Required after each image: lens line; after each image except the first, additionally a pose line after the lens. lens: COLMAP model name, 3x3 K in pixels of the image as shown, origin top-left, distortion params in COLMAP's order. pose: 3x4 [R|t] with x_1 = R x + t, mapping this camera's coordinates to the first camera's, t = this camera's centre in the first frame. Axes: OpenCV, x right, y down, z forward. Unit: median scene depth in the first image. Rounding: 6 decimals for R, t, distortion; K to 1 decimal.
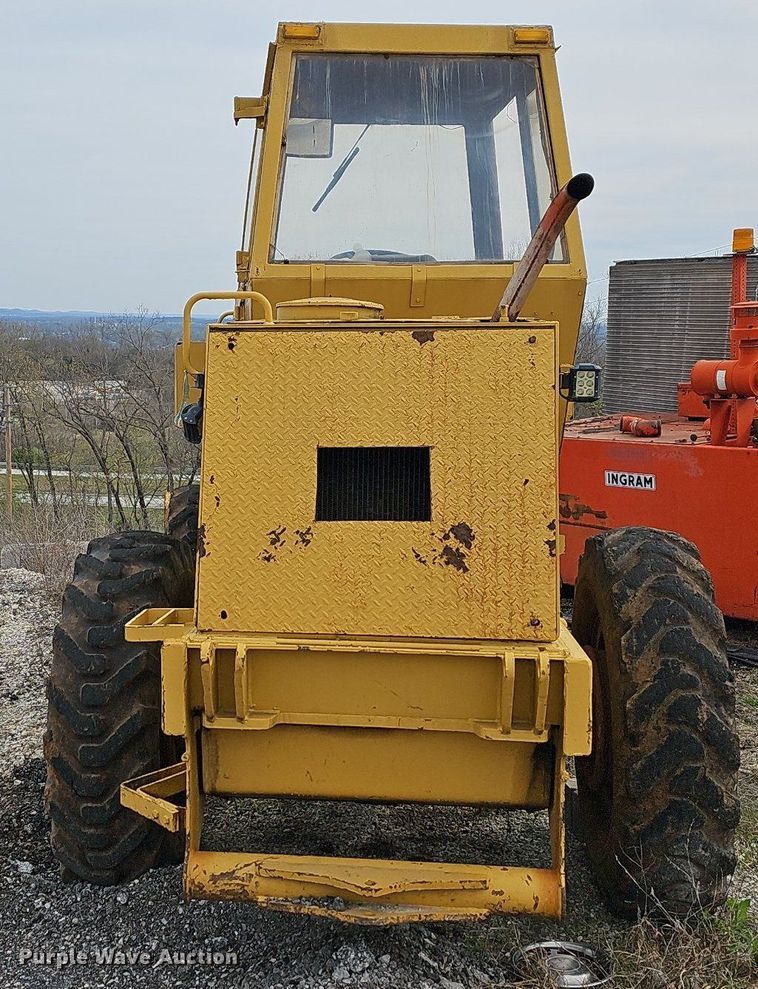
lens RADIAL K [[1084.0, 0, 321.9], [0, 1084.0, 420.5], [0, 0, 1]] dist [0.137557, -0.225942]
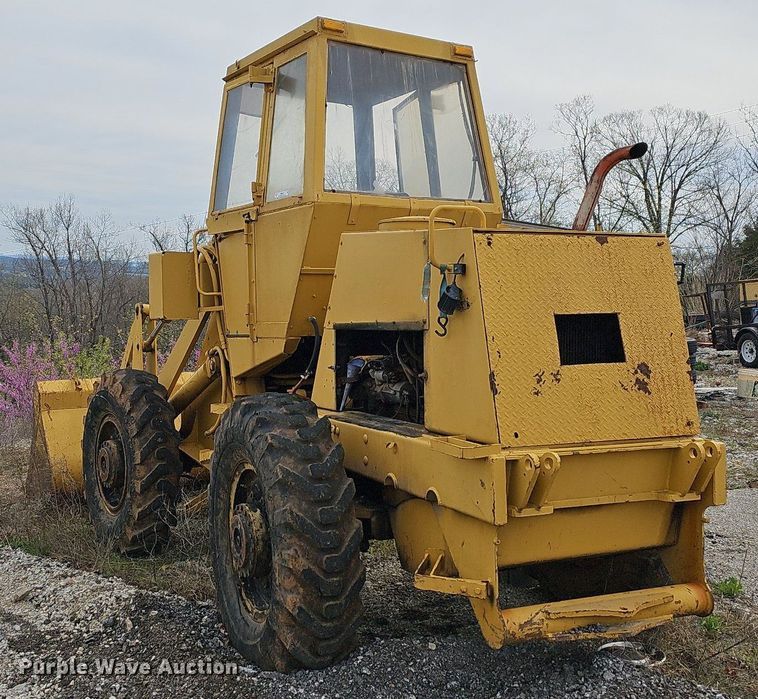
lens RADIAL K [[804.2, 0, 318.8], [0, 804.2, 298.4], [0, 0, 1]] dist [0.077883, -0.047672]
pose [[0.894896, -0.003460, 0.446262, -0.770786], [0.021164, 0.999174, -0.034693, 0.034382], [-0.445774, 0.040491, 0.894229, 0.181190]]
